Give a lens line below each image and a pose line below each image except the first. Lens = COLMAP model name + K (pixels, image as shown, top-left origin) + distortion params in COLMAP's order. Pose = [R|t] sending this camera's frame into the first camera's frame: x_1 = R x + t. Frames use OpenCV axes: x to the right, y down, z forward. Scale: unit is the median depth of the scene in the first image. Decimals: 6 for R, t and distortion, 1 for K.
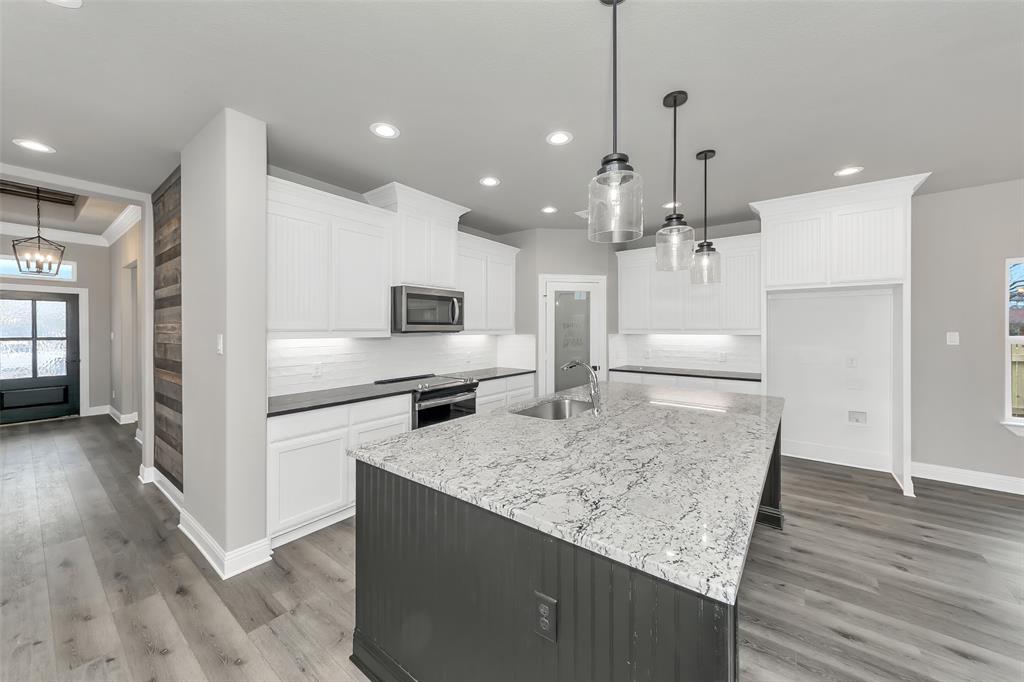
lens RADIAL K [[373.1, 0, 516.5], [0, 373.1, 332.1], [0, 0, 1]] dist [0.001412, 0.000554]
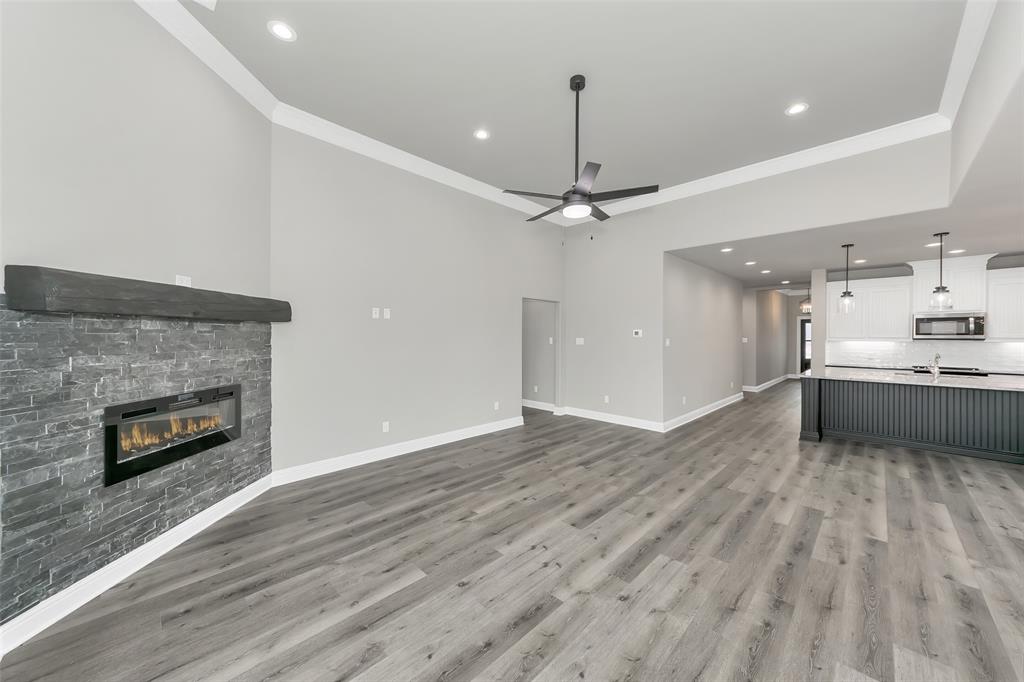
lens RADIAL K [[373.1, 0, 512.1], [0, 373.1, 335.8], [0, 0, 1]] dist [0.001412, 0.000554]
pose [[-0.135870, 0.003190, -0.990722, 1.766088], [-0.009875, 0.999941, 0.004574, -0.003158], [0.990677, 0.010405, -0.135831, -0.738205]]
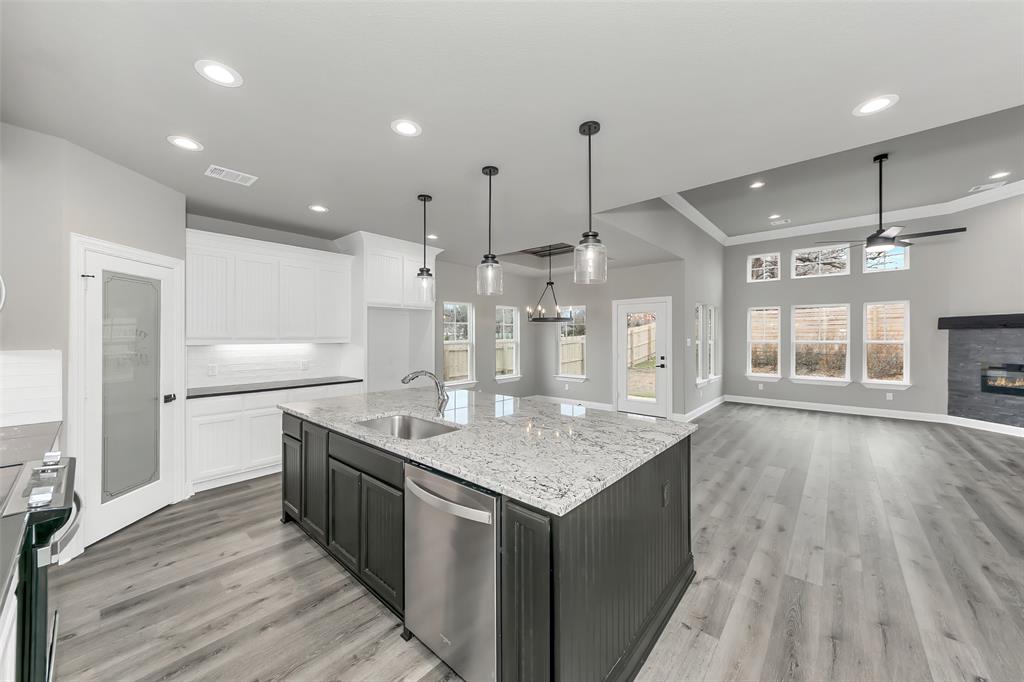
lens RADIAL K [[373.1, 0, 511.6], [0, 373.1, 337.5], [0, 0, 1]] dist [0.001412, 0.000554]
pose [[0.073627, 0.001595, 0.997285, -0.501785], [0.008921, 0.999958, -0.002258, -0.002770], [-0.997246, 0.009063, 0.073609, 0.448059]]
